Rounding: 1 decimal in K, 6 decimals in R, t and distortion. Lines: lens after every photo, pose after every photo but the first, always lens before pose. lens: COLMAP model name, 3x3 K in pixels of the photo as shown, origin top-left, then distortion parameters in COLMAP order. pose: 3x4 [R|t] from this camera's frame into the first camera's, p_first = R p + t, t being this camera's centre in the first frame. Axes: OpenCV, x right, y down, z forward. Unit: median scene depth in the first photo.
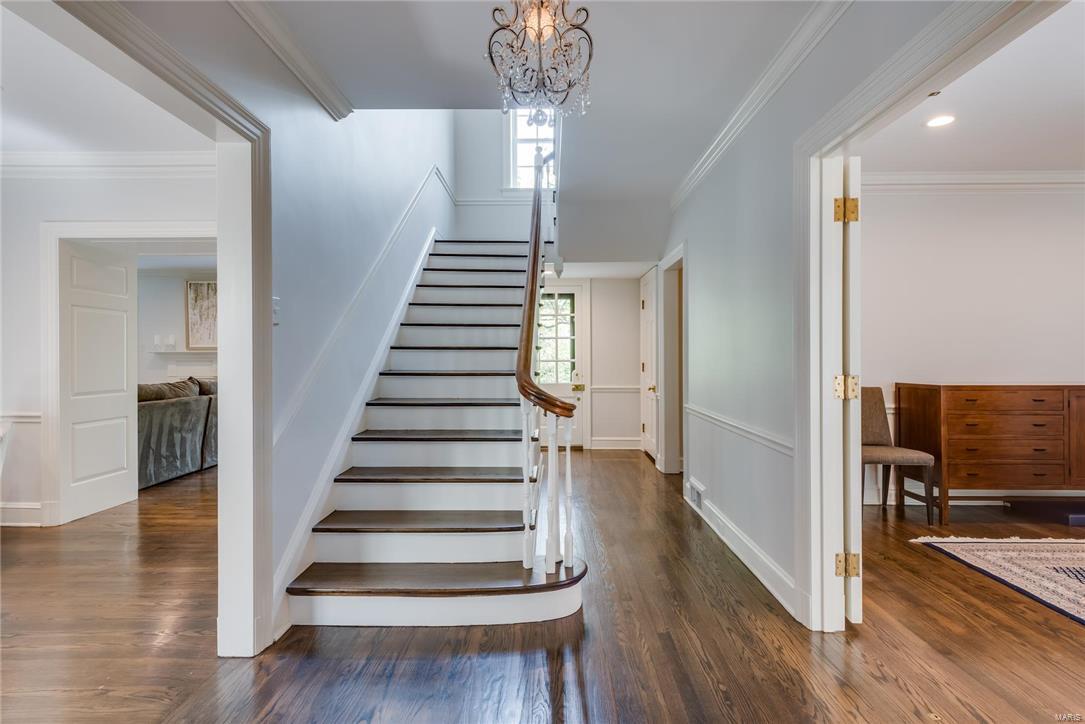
lens RADIAL K [[540.0, 0, 544.1], [0, 540.0, 358.2], [0, 0, 1]] dist [0.014207, -0.000633]
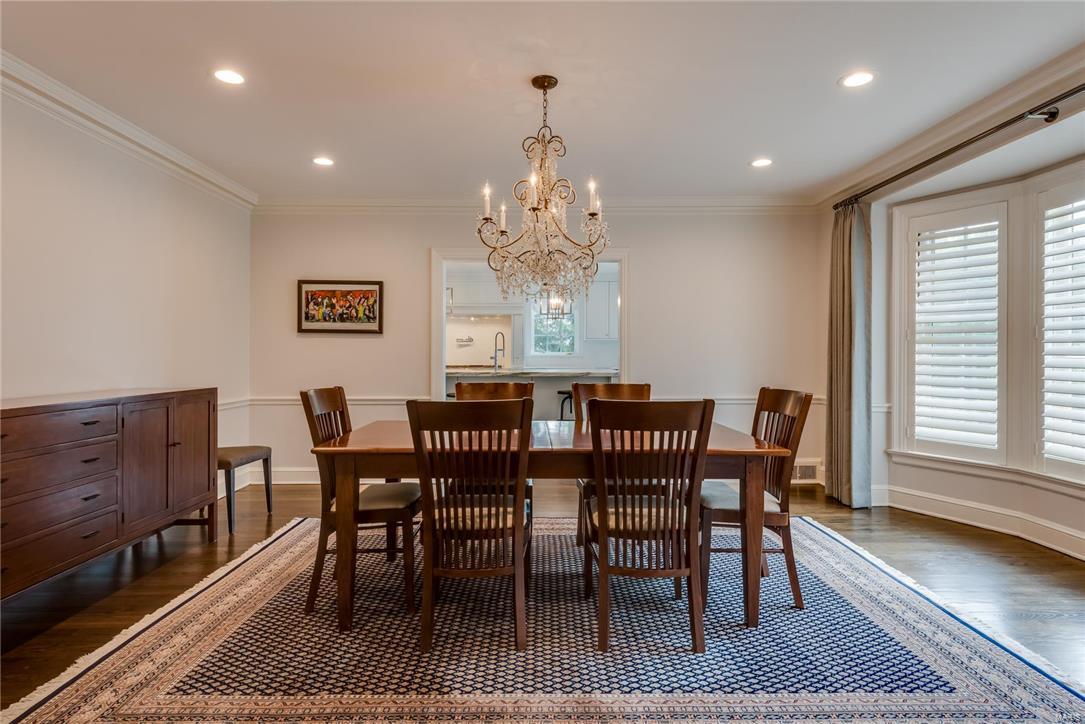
lens RADIAL K [[559.1, 0, 542.9], [0, 559.1, 356.6], [0, 0, 1]] dist [0.004036, -0.000574]
pose [[-0.029870, 0.002668, 0.999550, 0.219157], [-0.000865, 0.999996, -0.002695, -0.002074], [-0.999553, -0.000945, -0.029867, 0.492460]]
